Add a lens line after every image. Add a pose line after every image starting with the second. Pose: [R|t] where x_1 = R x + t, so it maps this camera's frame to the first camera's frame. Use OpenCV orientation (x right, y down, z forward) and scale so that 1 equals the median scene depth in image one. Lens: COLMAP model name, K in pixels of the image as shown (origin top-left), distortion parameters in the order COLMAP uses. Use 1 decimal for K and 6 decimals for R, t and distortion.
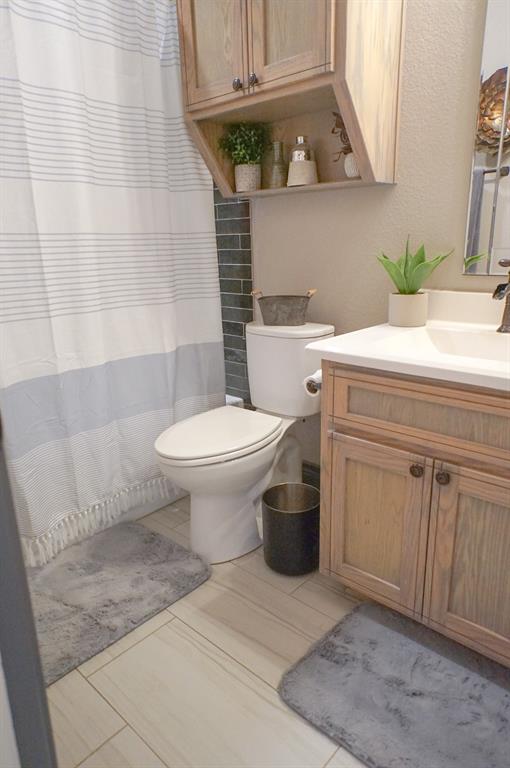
lens RADIAL K [[526.9, 0, 256.2], [0, 526.9, 384.8], [0, 0, 1]] dist [-0.003171, 0.034410]
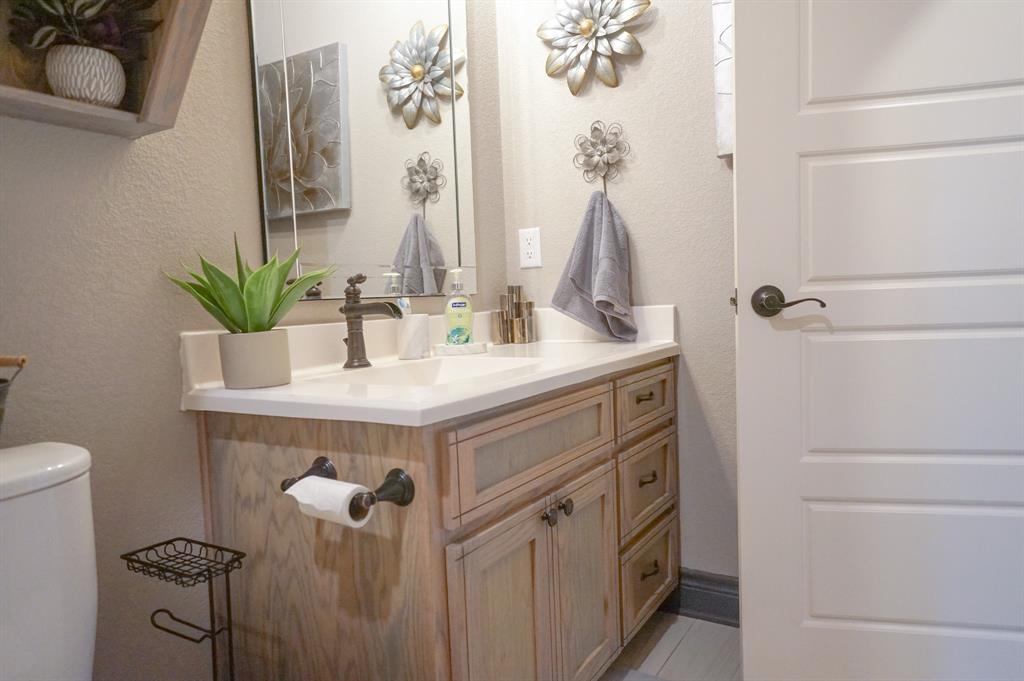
lens RADIAL K [[702.5, 0, 513.0], [0, 702.5, 342.0], [0, 0, 1]] dist [-0.003171, 0.034410]
pose [[-0.219459, -0.023732, 0.975333, -0.662473], [0.312194, 0.945431, 0.093251, -0.188083], [-0.924323, 0.324958, -0.200074, 1.137645]]
